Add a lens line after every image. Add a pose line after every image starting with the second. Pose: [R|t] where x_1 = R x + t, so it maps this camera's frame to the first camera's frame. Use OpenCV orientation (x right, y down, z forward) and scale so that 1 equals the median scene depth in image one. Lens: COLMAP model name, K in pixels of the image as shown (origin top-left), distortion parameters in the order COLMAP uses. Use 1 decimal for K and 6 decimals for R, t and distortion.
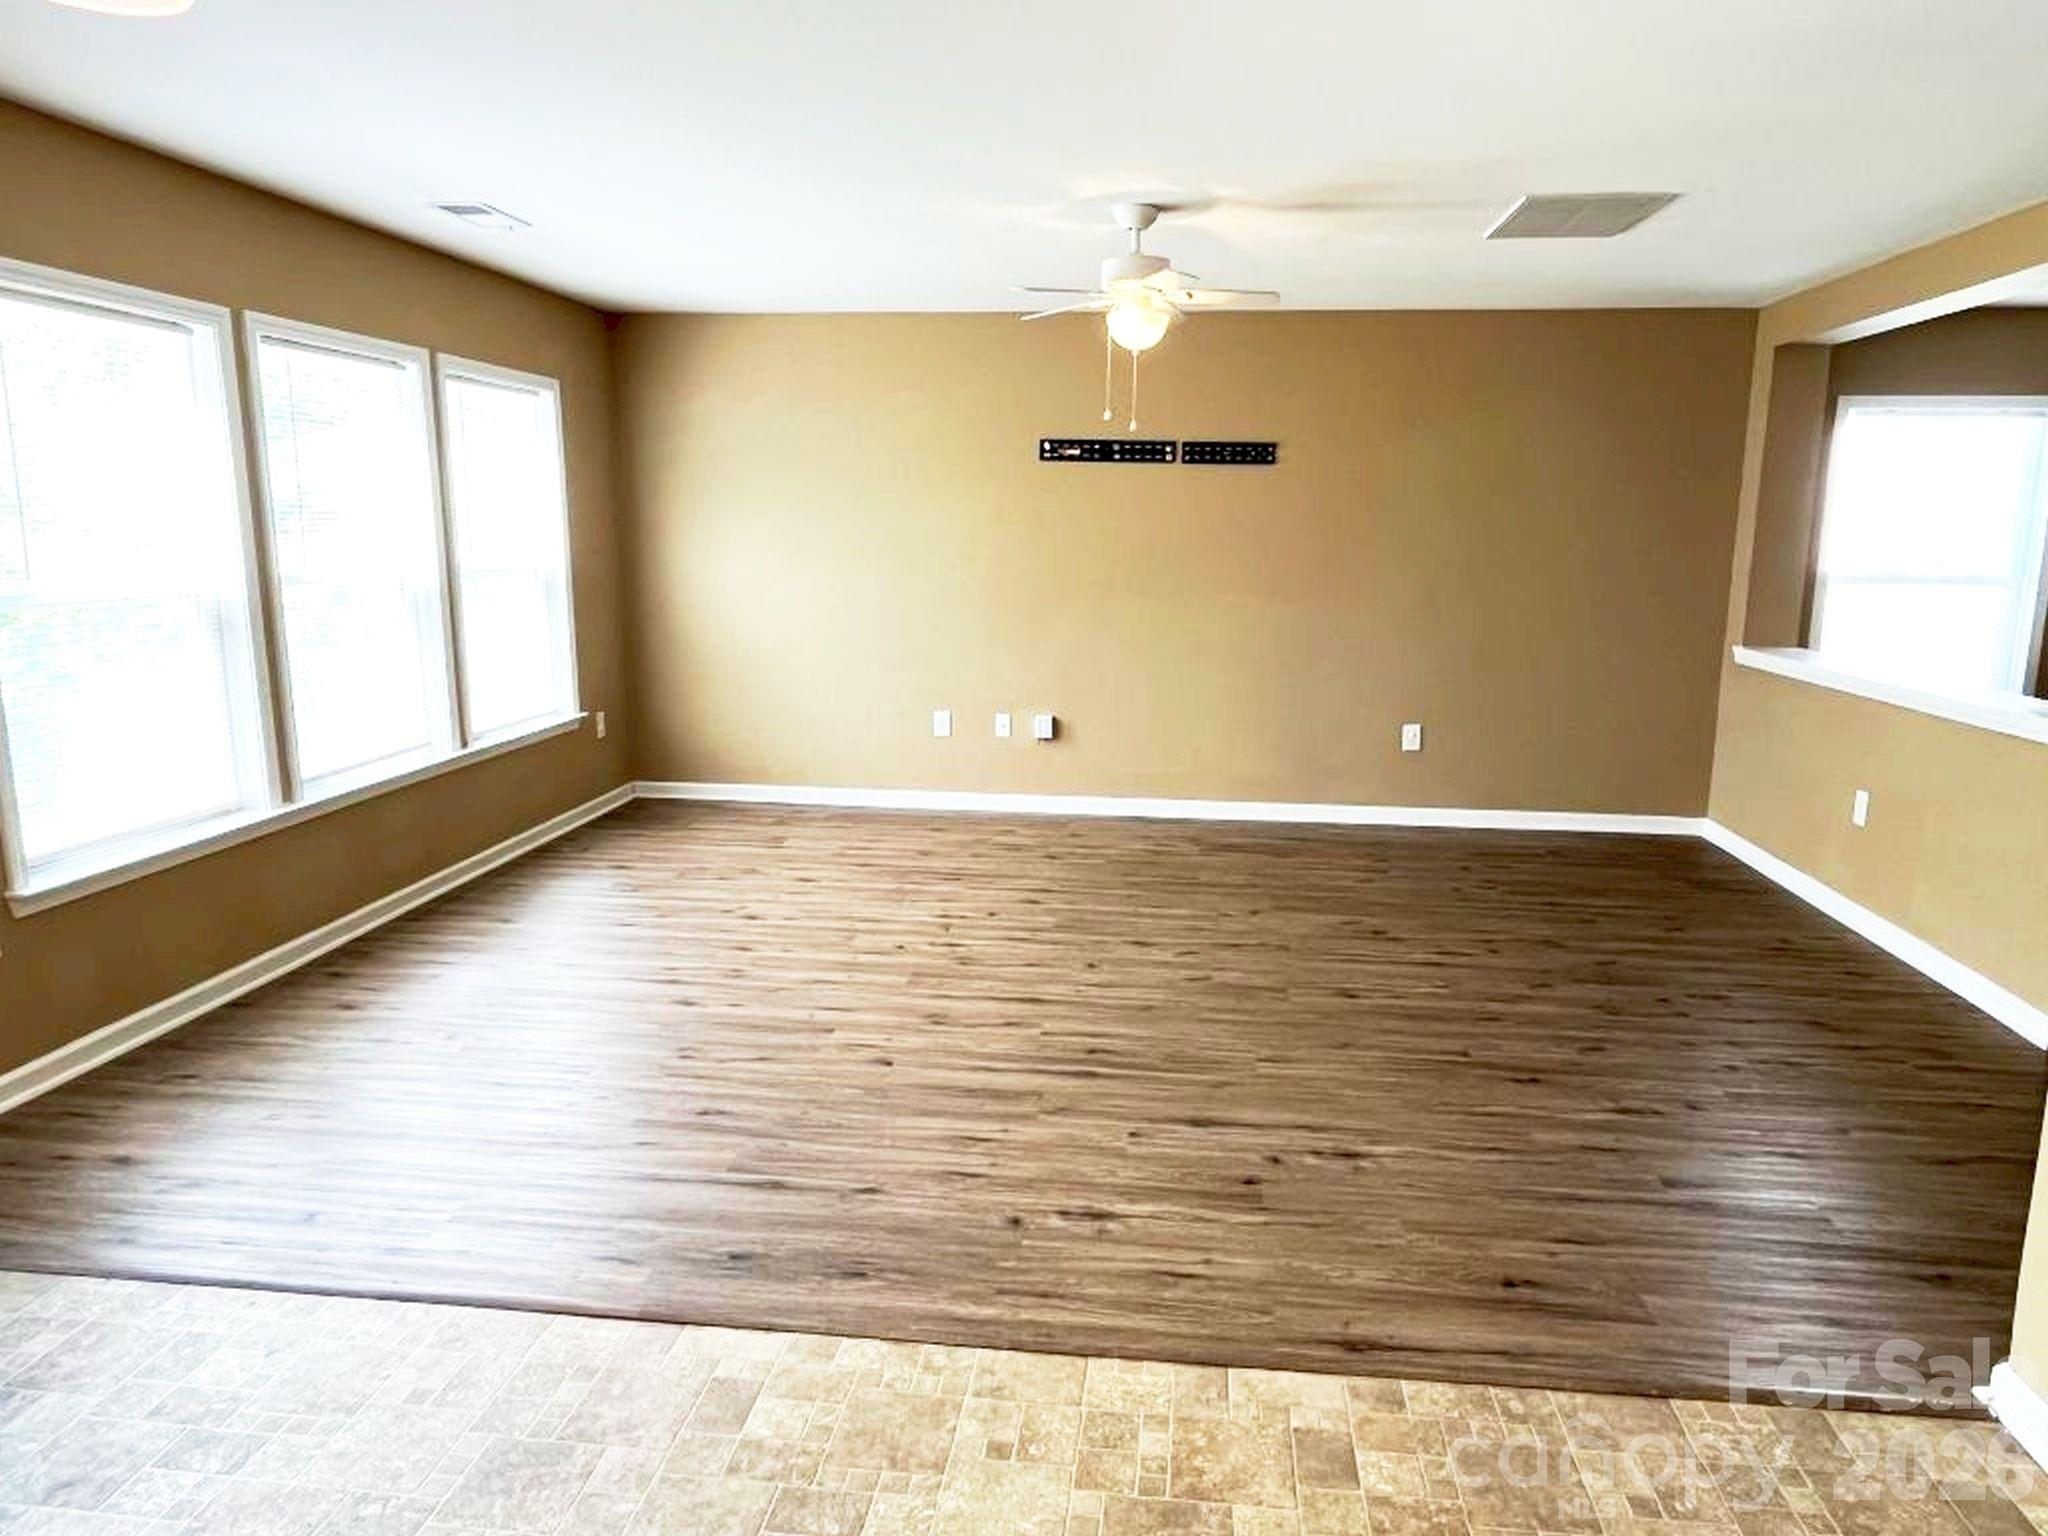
lens RADIAL K [[1349.4, 0, 1034.0], [0, 1349.4, 775.4], [0, 0, 1]] dist [-0.002265, 0.002312]
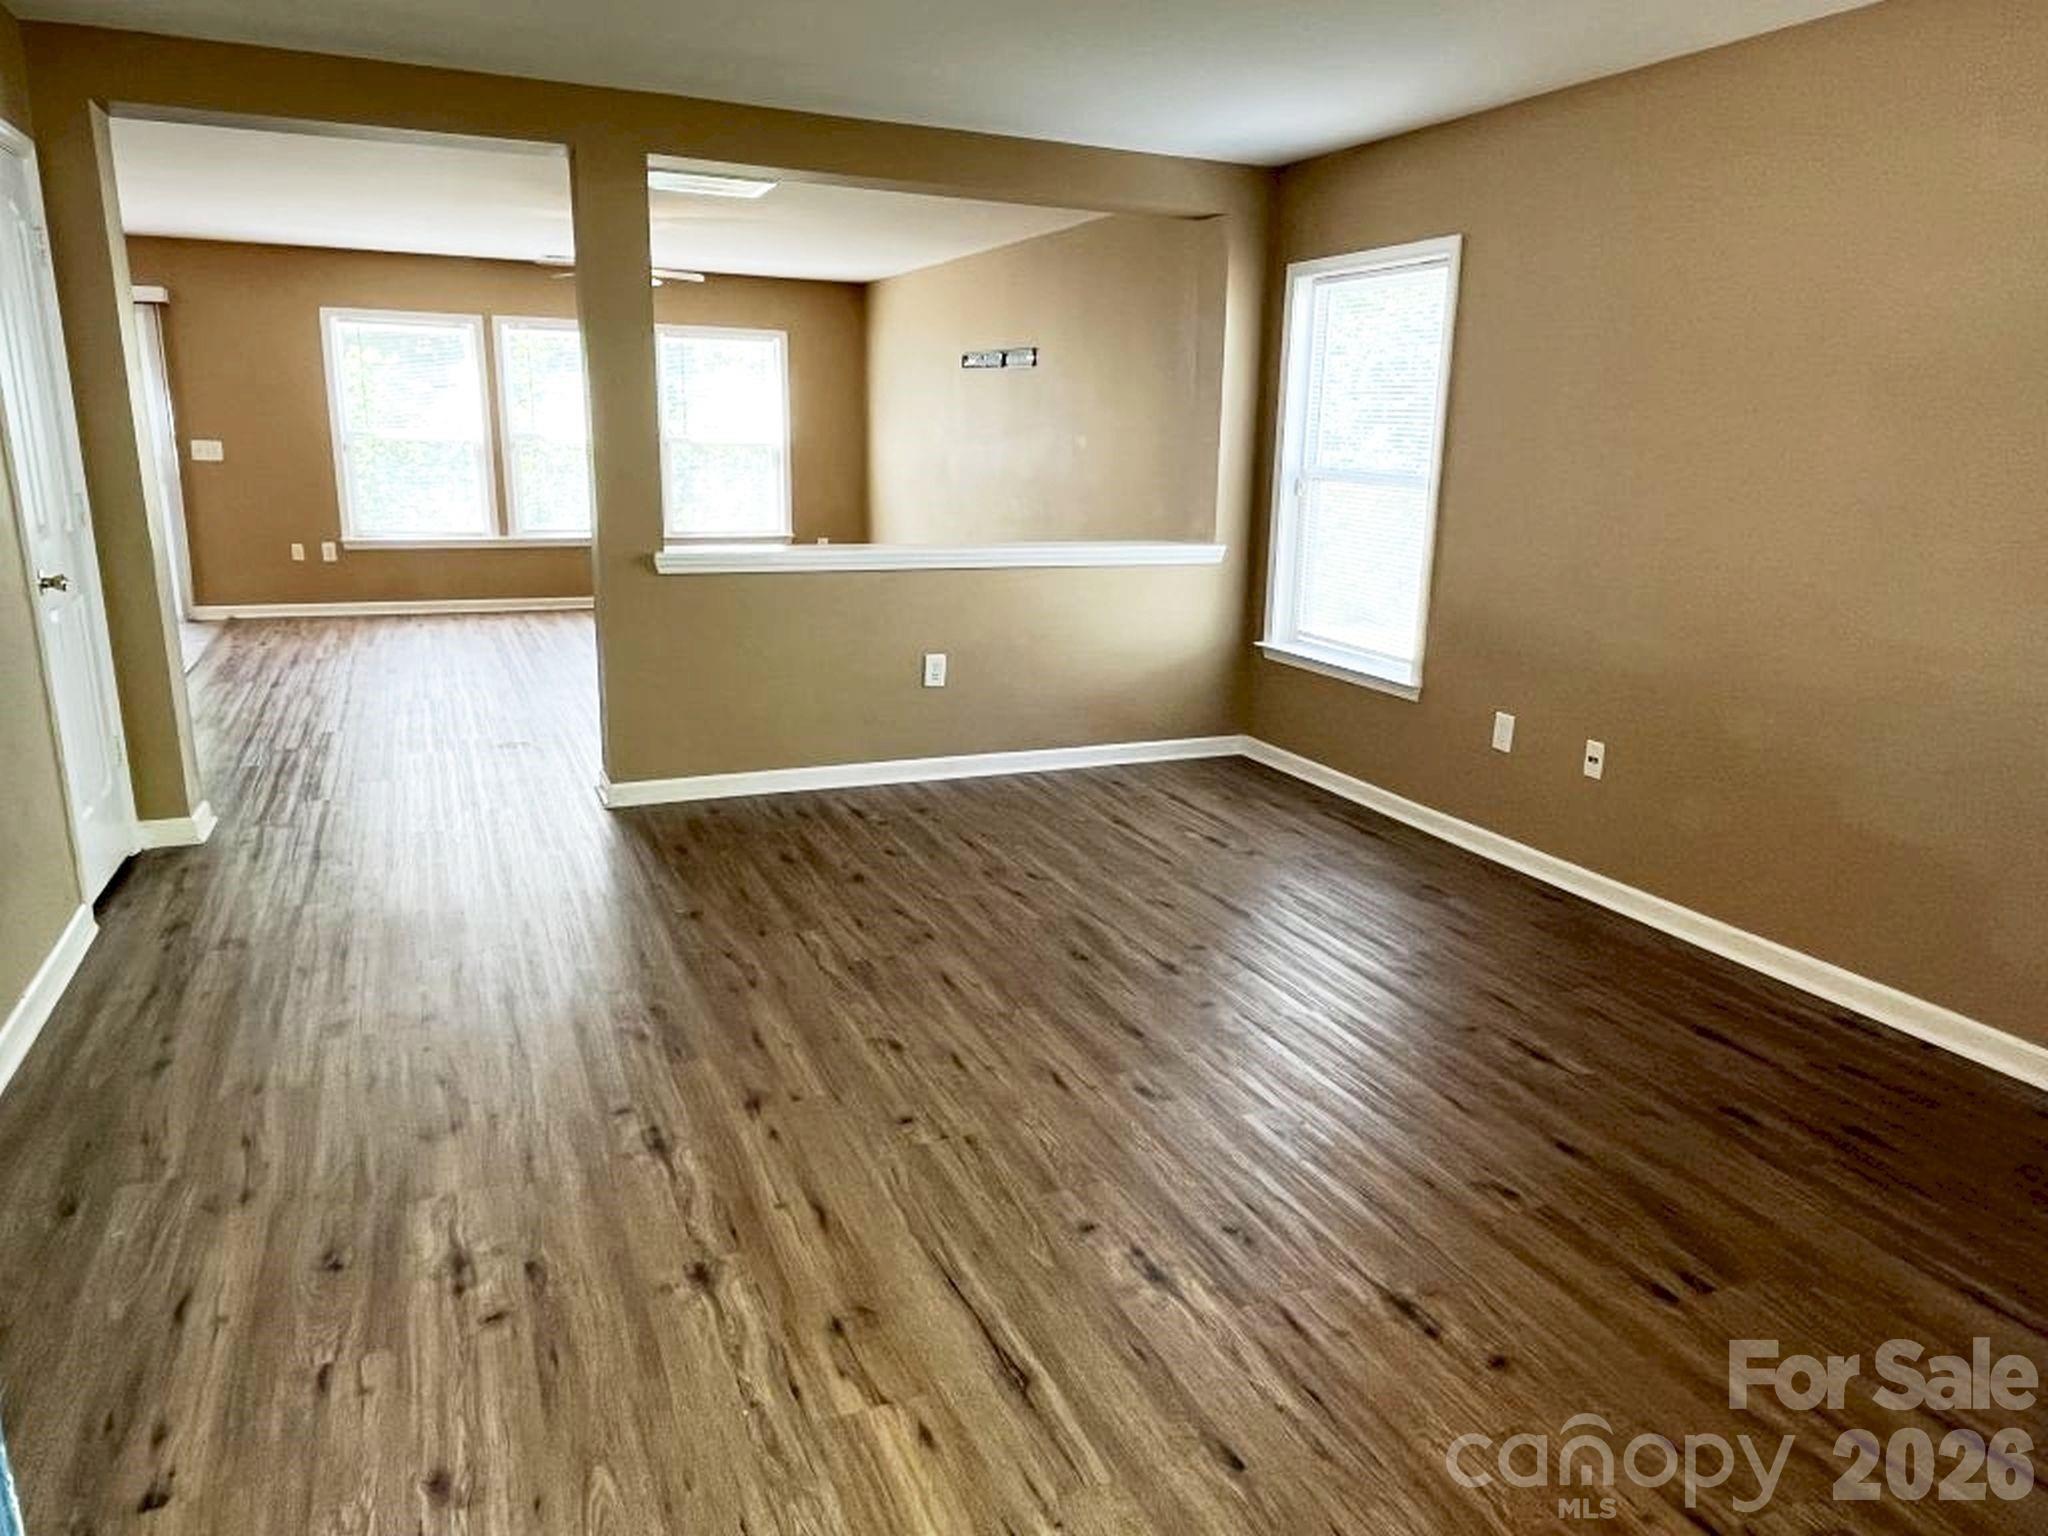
lens RADIAL K [[1349.4, 0, 1032.8], [0, 1349.4, 770.5], [0, 0, 1]] dist [-0.002265, 0.002312]
pose [[0.519750, 0.213037, -0.827330, 1.908989], [-0.179742, 0.974002, 0.137886, -0.070906], [0.835196, 0.077039, 0.544529, 0.555791]]
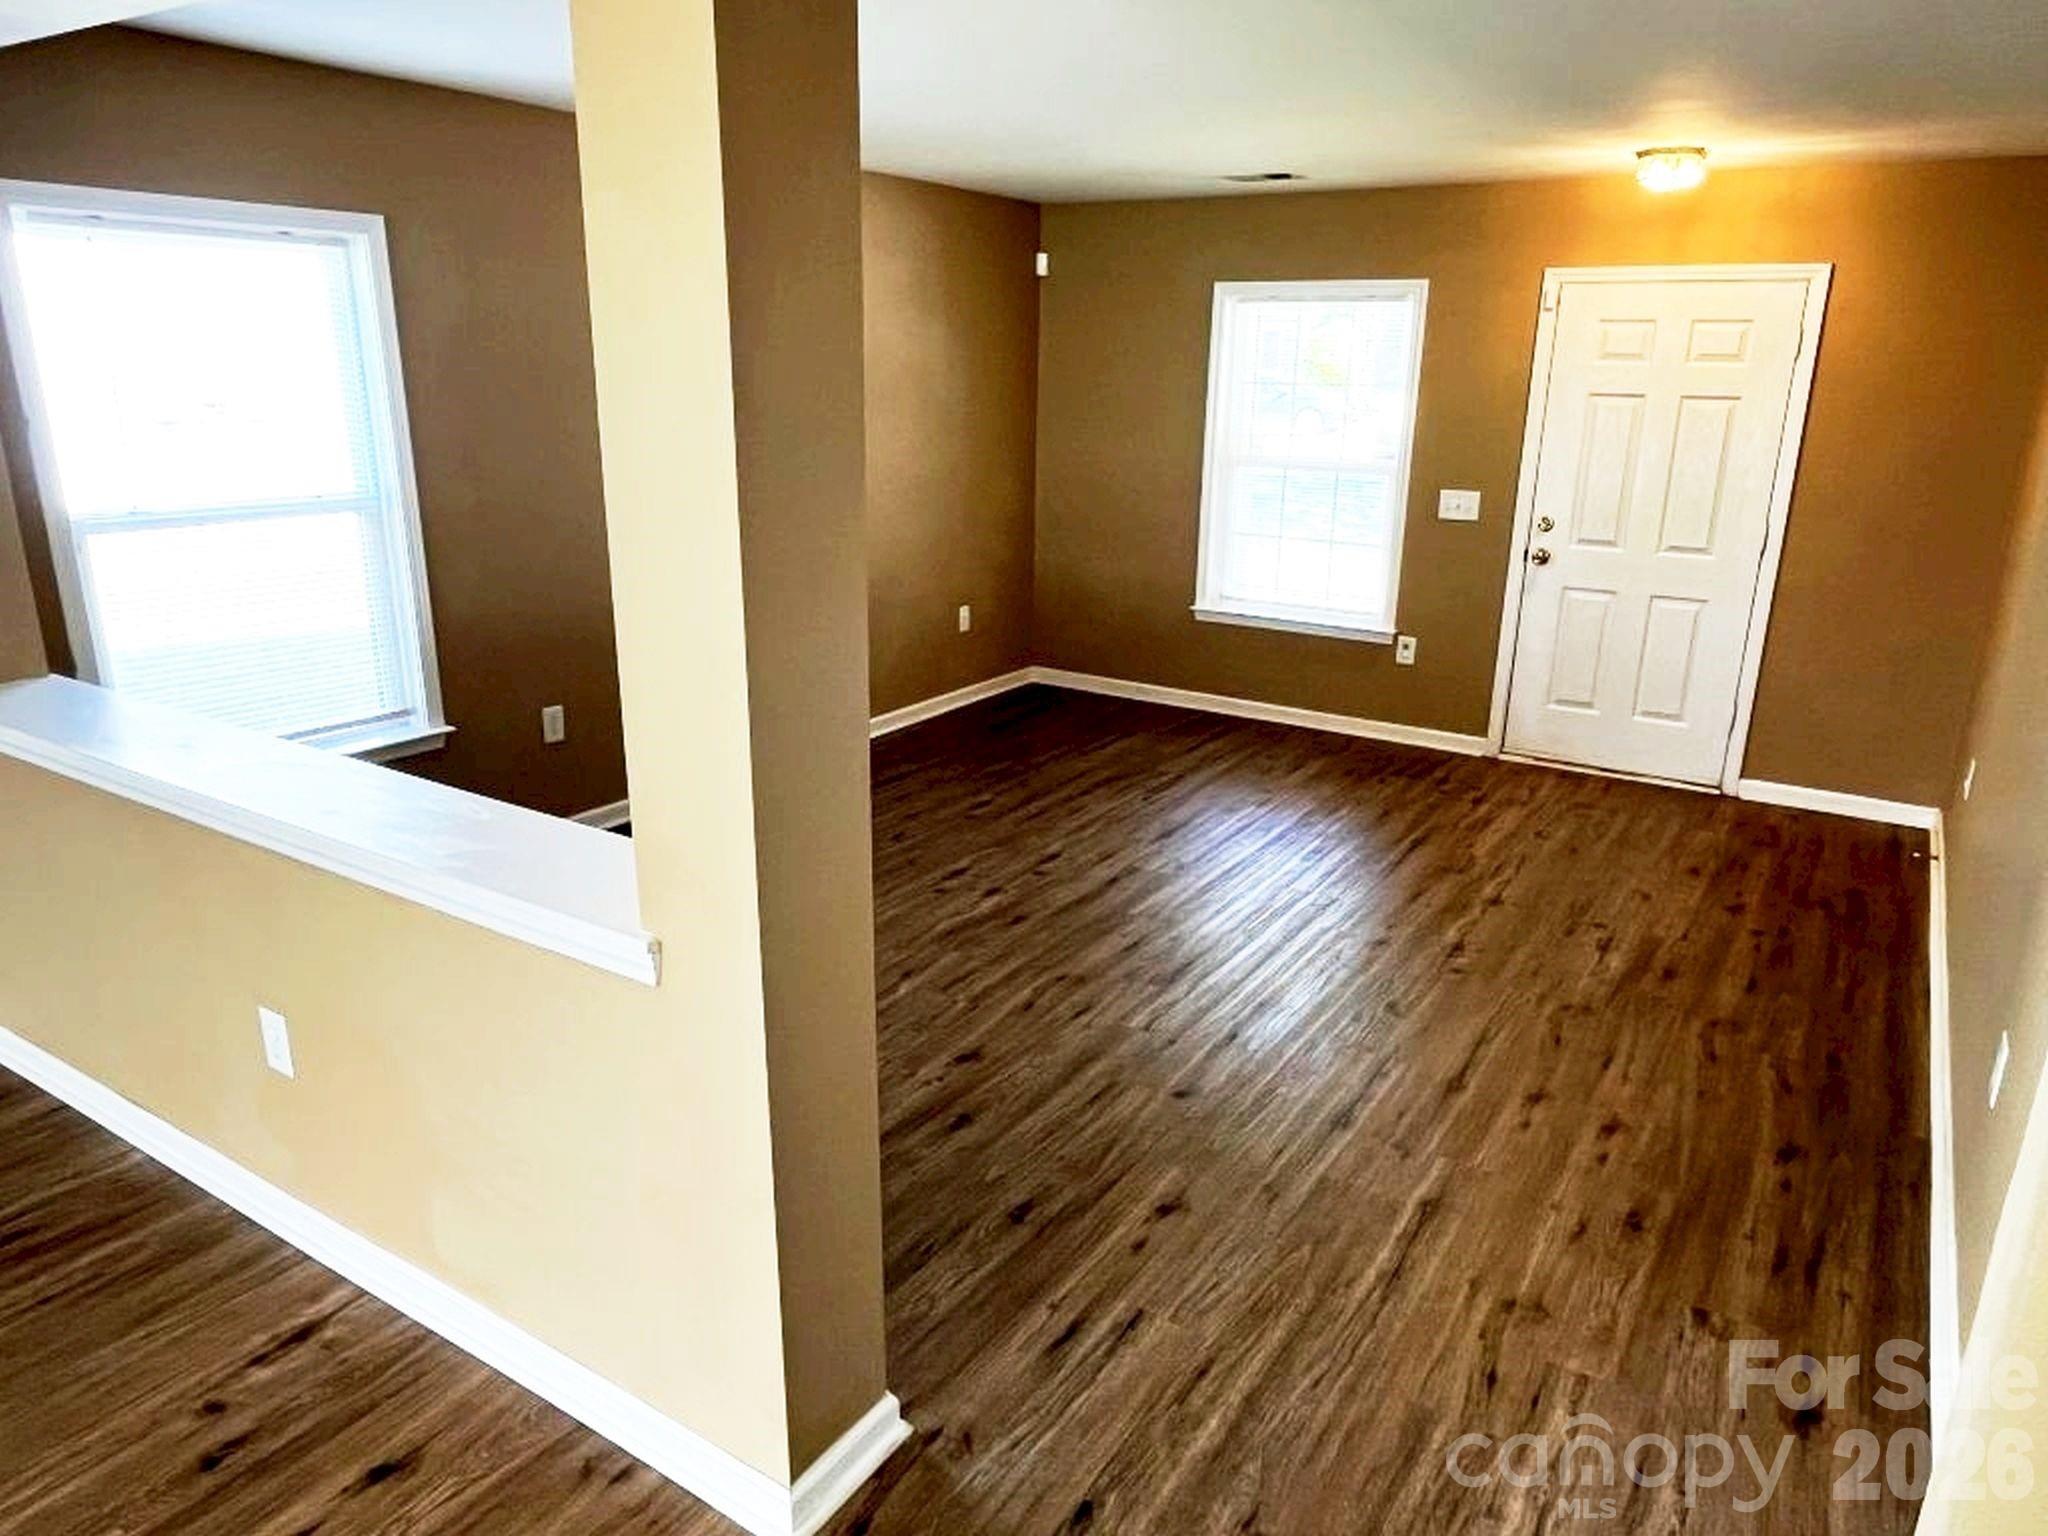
lens RADIAL K [[1349.4, 0, 1022.9], [0, 1349.4, 776.2], [0, 0, 1]] dist [-0.002265, 0.002312]
pose [[0.431211, -0.271822, 0.860332, 0.401078], [0.159906, 0.961468, 0.223629, -0.166731], [-0.887968, 0.041141, 0.458061, 0.594597]]
